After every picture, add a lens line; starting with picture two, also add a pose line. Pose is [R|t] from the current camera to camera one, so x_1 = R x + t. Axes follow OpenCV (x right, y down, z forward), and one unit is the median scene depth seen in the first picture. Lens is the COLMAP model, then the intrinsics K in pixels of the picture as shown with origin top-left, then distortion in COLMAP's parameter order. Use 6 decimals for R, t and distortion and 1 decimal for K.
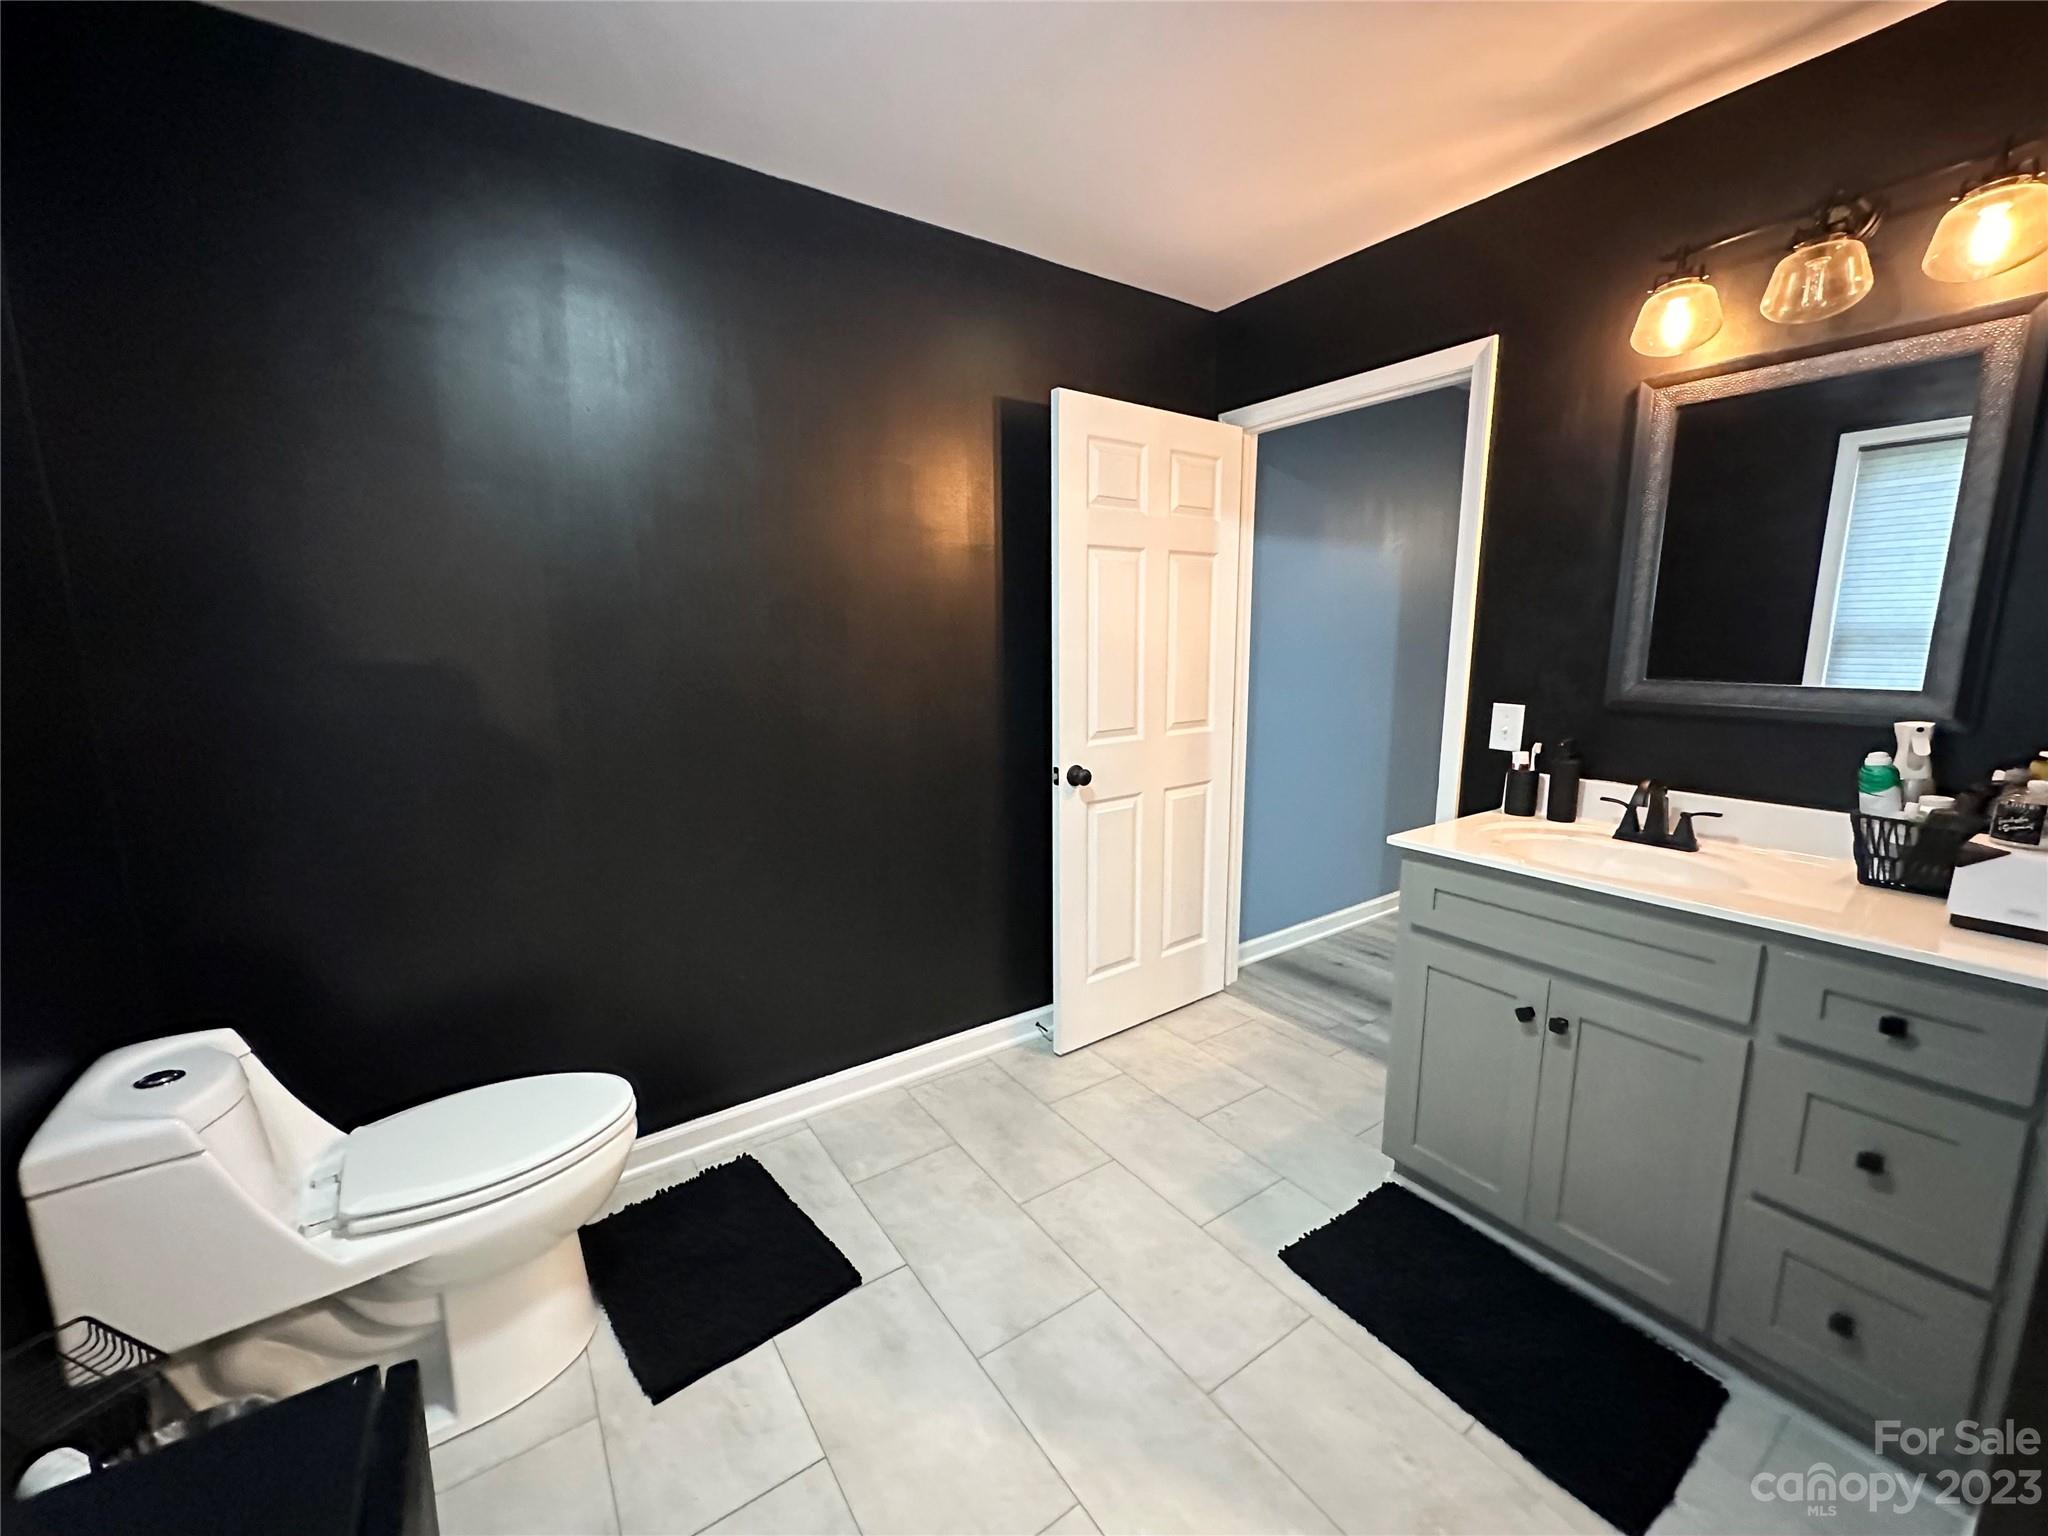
lens RADIAL K [[813.8, 0, 1017.9], [0, 813.8, 760.6], [0, 0, 1]] dist [-0.002535, 0.000497]
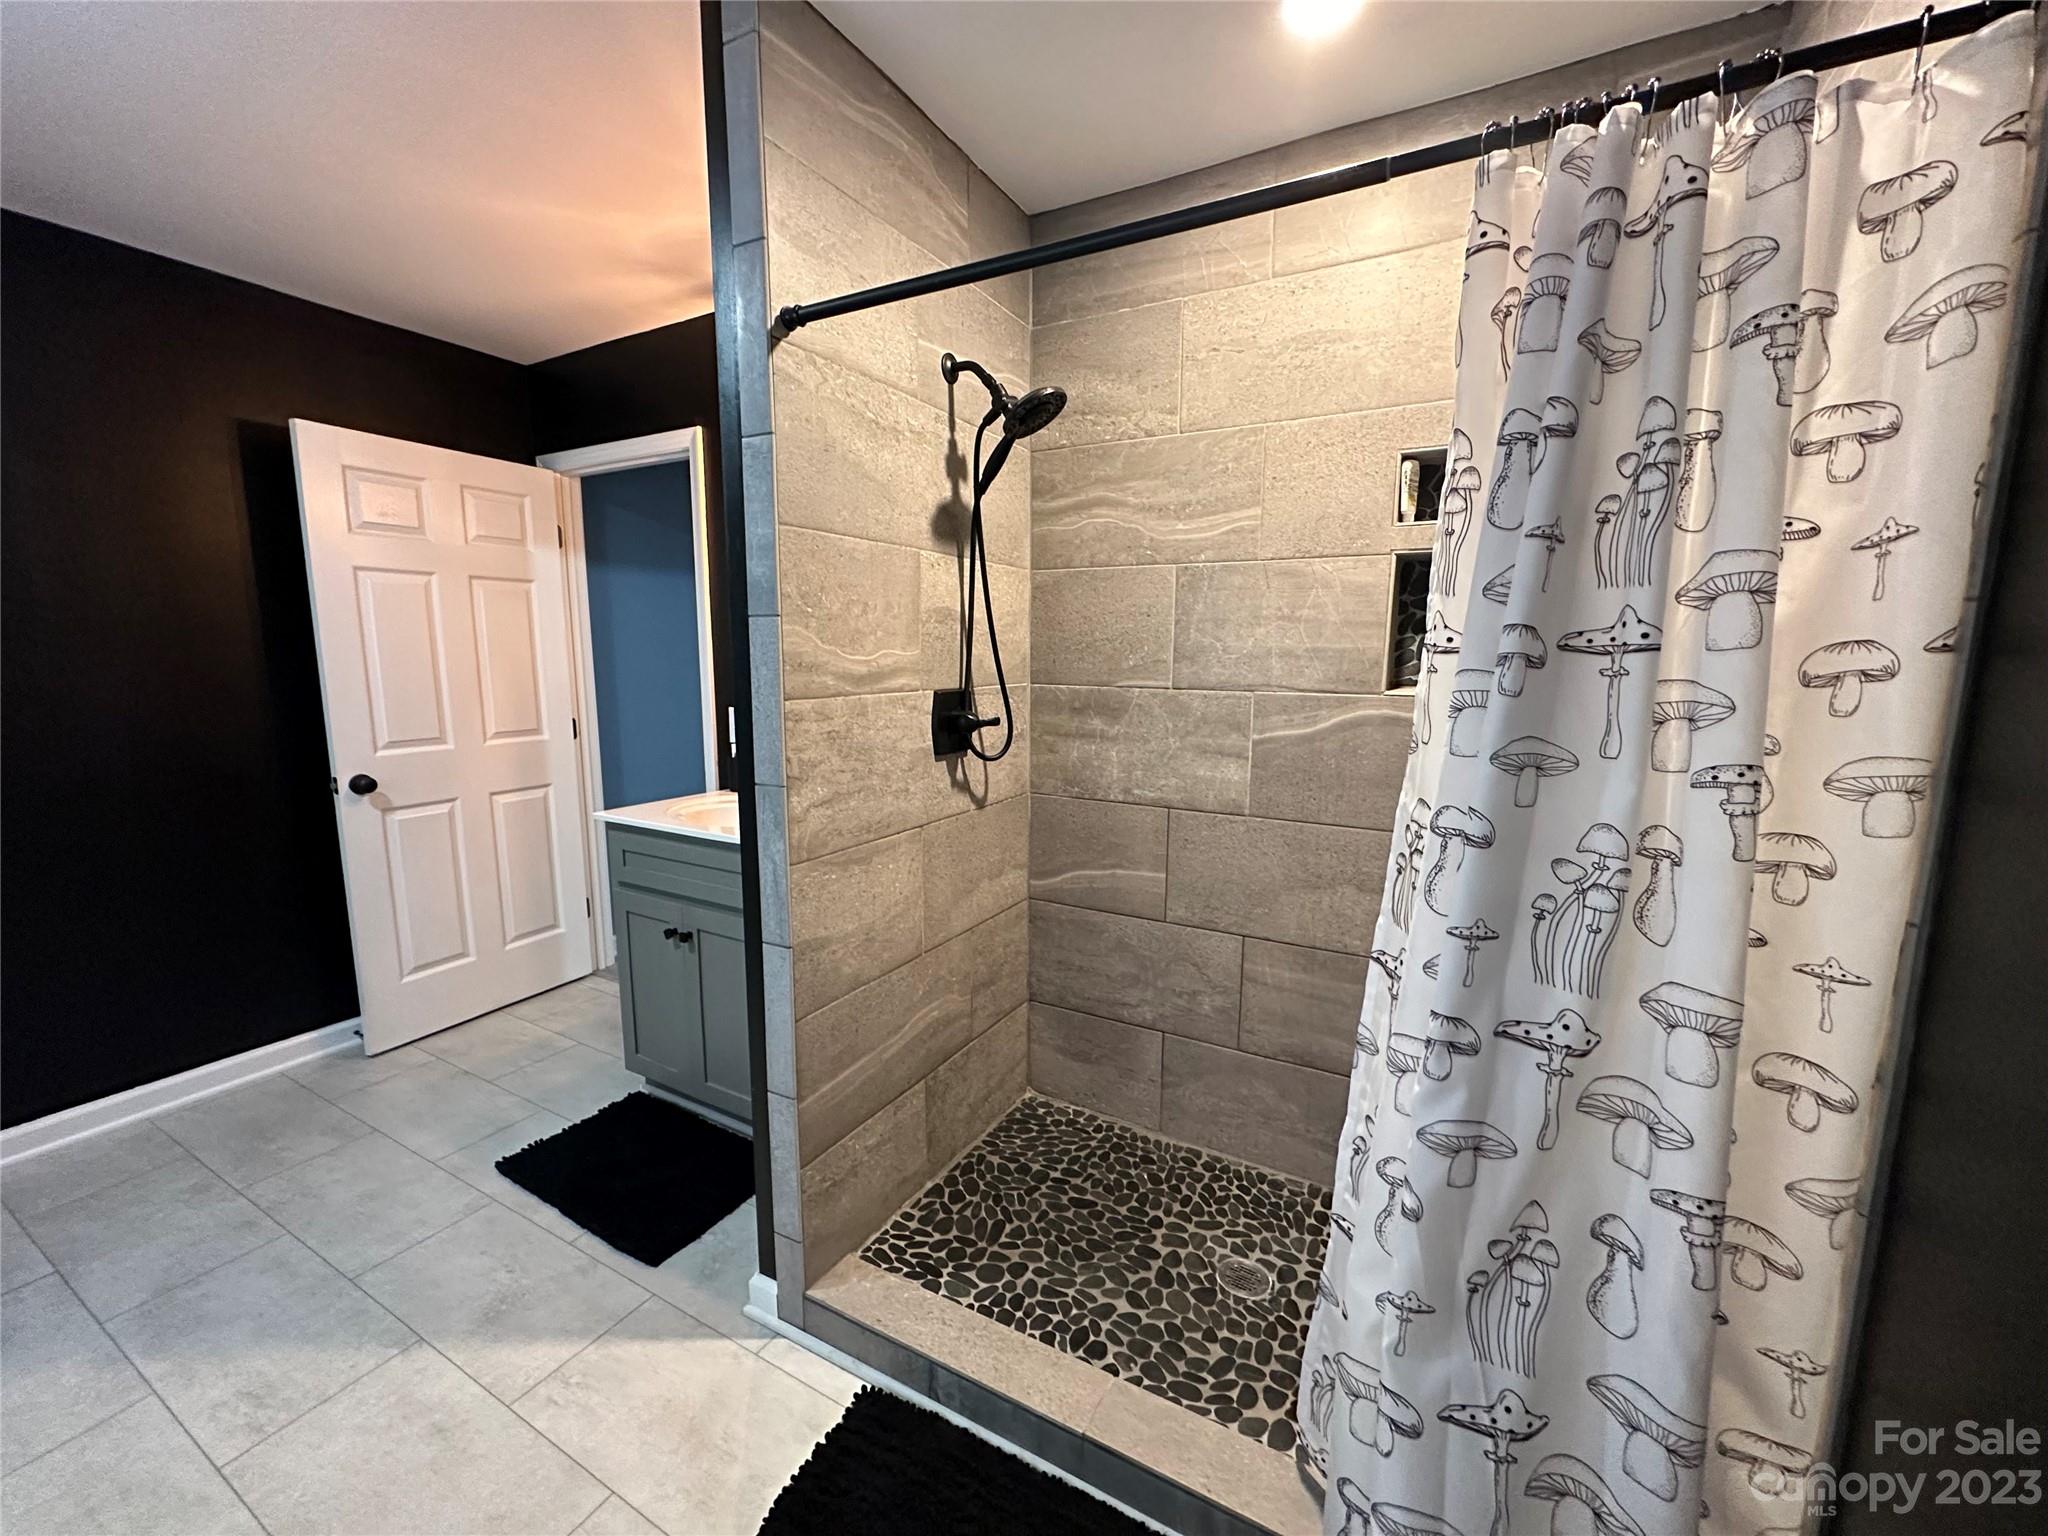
lens RADIAL K [[813.8, 0, 1031.0], [0, 813.8, 765.5], [0, 0, 1]] dist [-0.002535, 0.000497]
pose [[0.895127, -0.046744, 0.443353, 0.380362], [0.055706, 0.998421, -0.007202, 0.049850], [-0.442317, 0.031144, 0.896318, -0.323513]]
